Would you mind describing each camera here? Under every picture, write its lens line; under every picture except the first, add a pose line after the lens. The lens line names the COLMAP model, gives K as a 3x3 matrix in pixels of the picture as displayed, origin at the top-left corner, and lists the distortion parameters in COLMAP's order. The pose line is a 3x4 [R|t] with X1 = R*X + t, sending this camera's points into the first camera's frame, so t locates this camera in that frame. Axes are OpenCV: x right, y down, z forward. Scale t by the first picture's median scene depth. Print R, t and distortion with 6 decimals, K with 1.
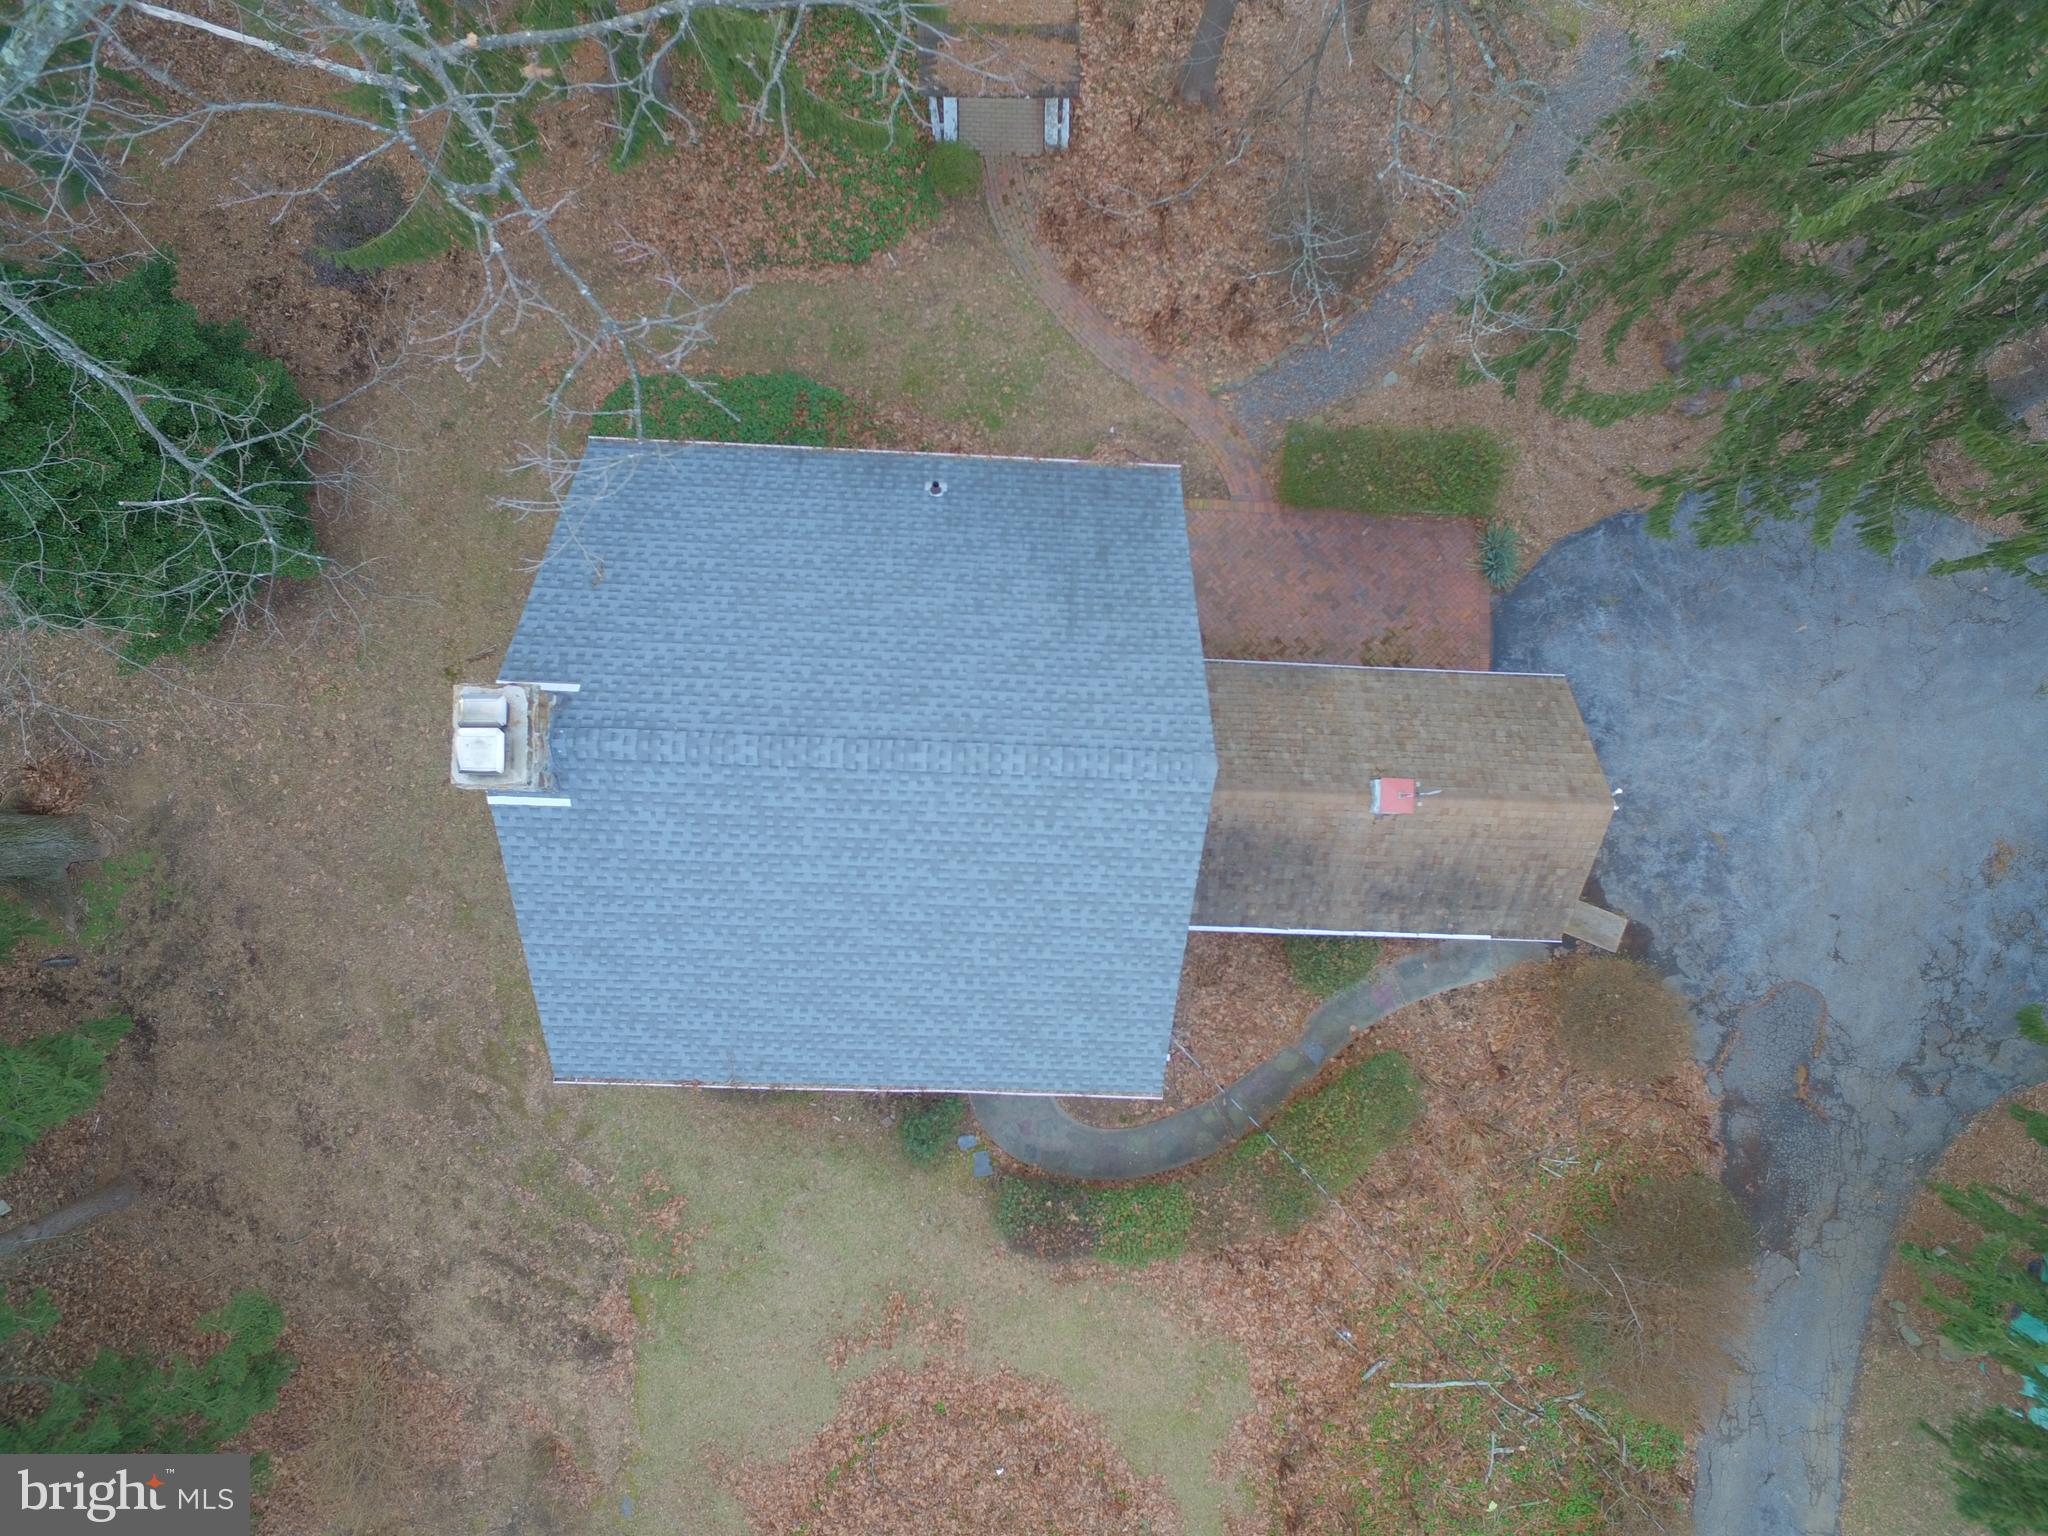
lens RADIAL K [[1187.8, 0, 1026.0], [0, 1187.8, 772.5], [0, 0, 1]] dist [-0.010931, 0.013573]
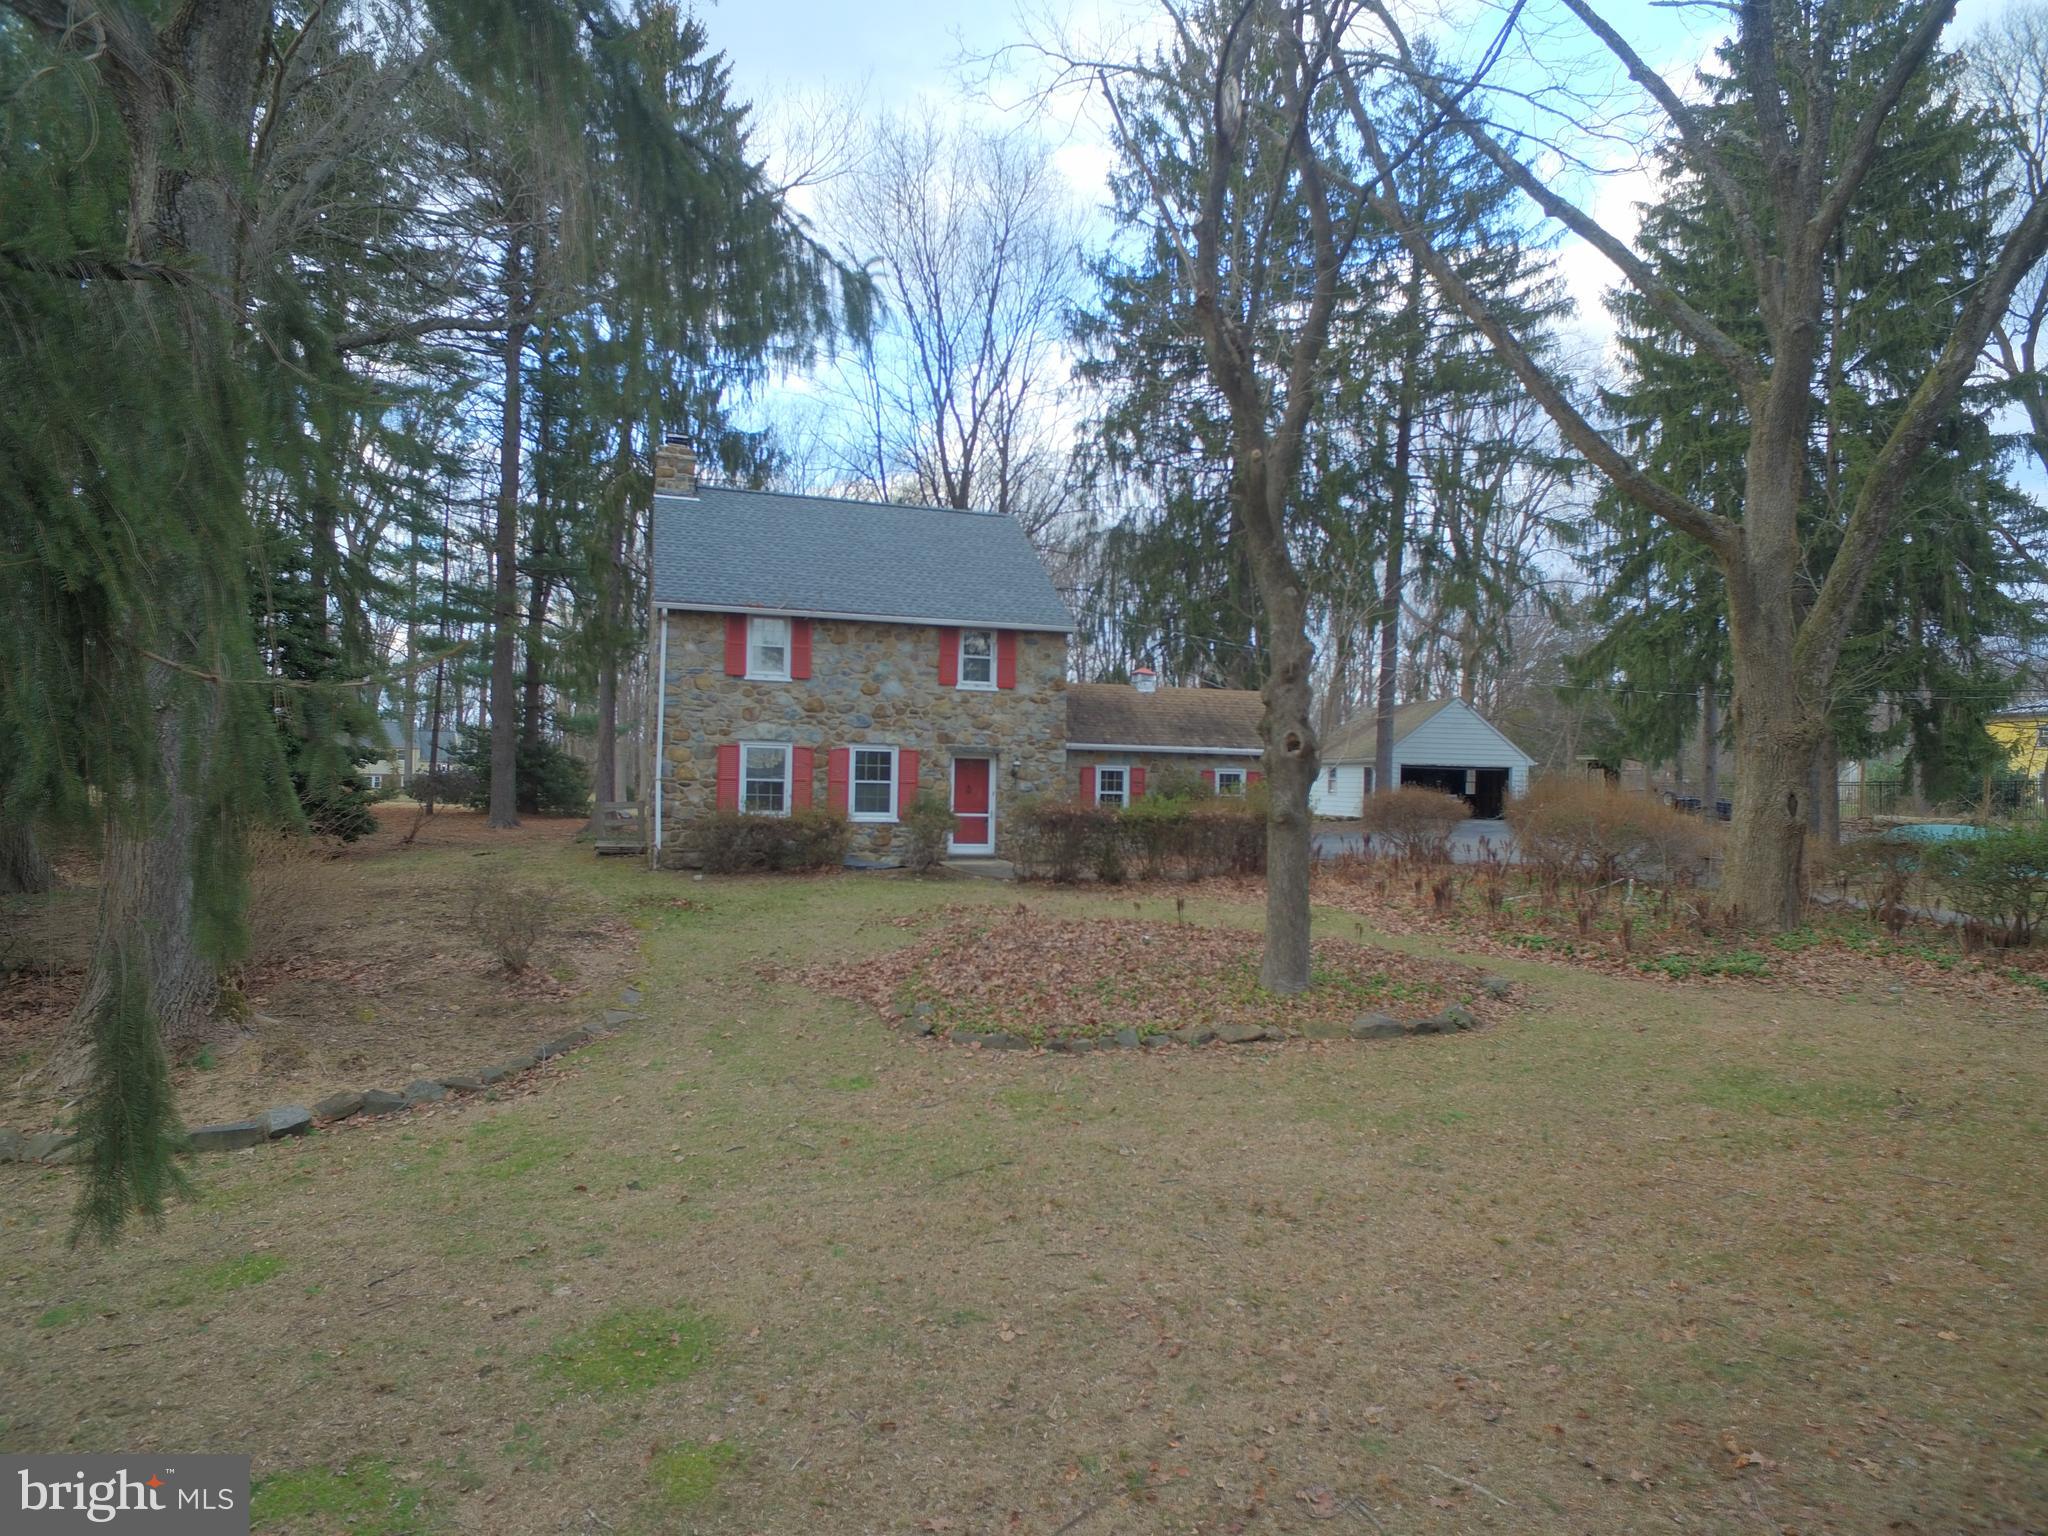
lens RADIAL K [[1186.2, 0, 1024.0], [0, 1186.2, 768.0], [0, 0, 1]] dist [0.000188, 0.000128]
pose [[0.940034, -0.024547, 0.340195, -0.353449], [0.340993, 0.045159, -0.938981, 1.277771], [0.007686, 0.998678, 0.050822, 0.855158]]
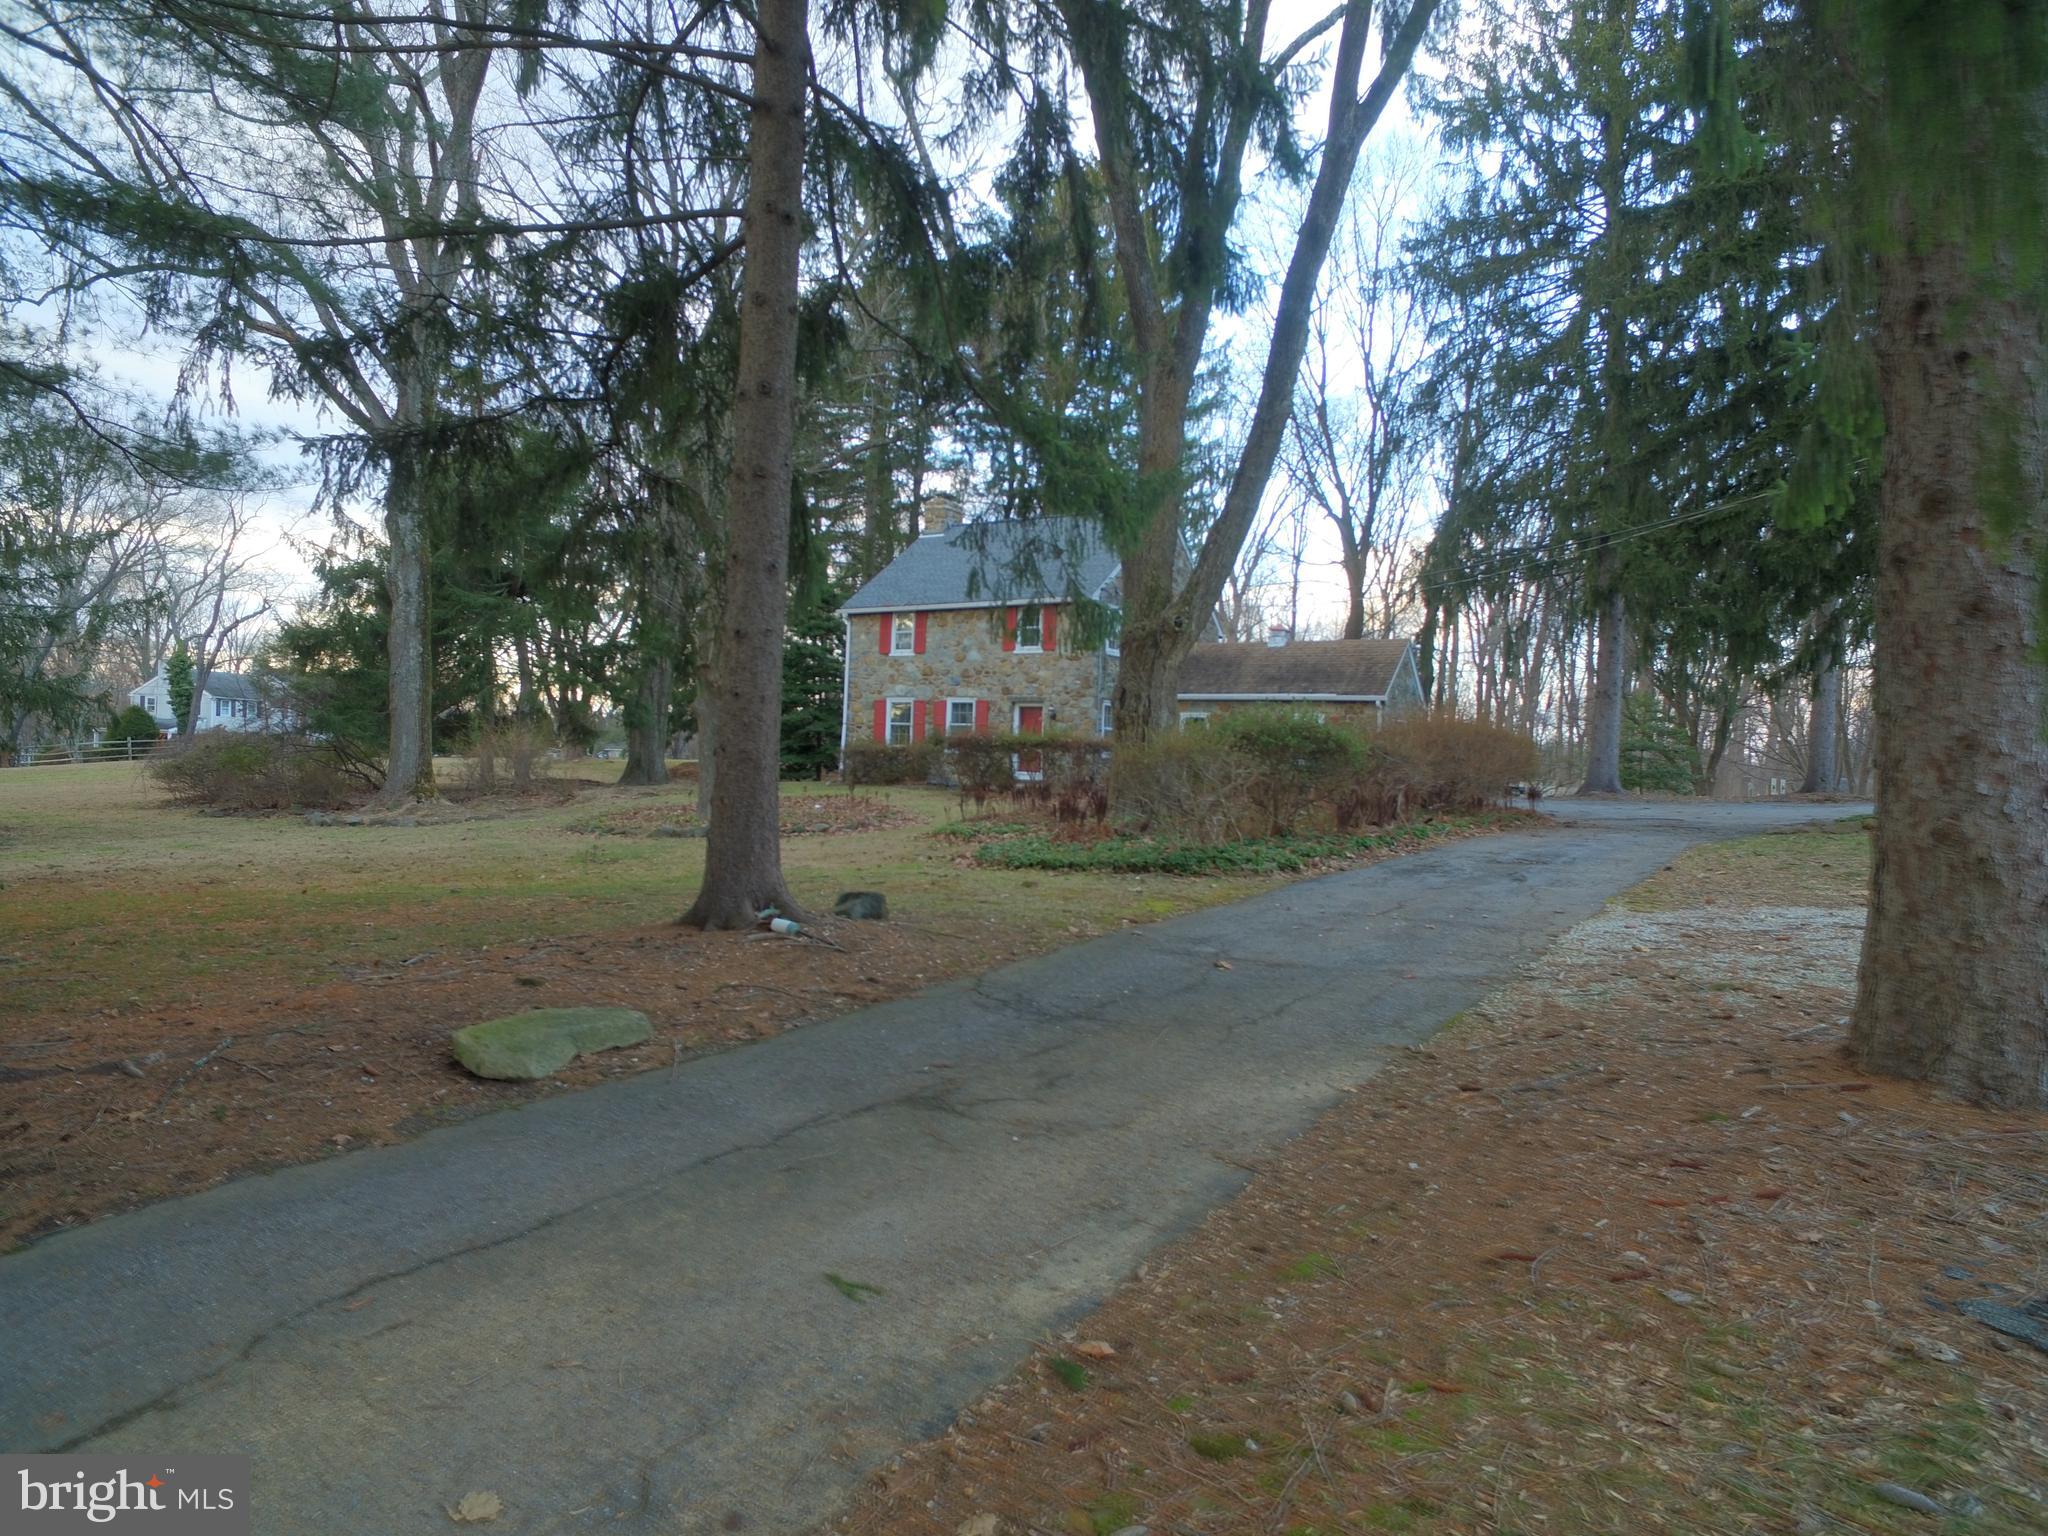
lens RADIAL K [[1182.4, 0, 1025.6], [0, 1182.4, 776.0], [0, 0, 1]] dist [-0.004907, 0.001121]
pose [[0.871615, -0.012464, -0.490032, 0.705866], [-0.489266, 0.039240, -0.871251, 1.480034], [0.030088, 0.999152, 0.028103, 0.949024]]
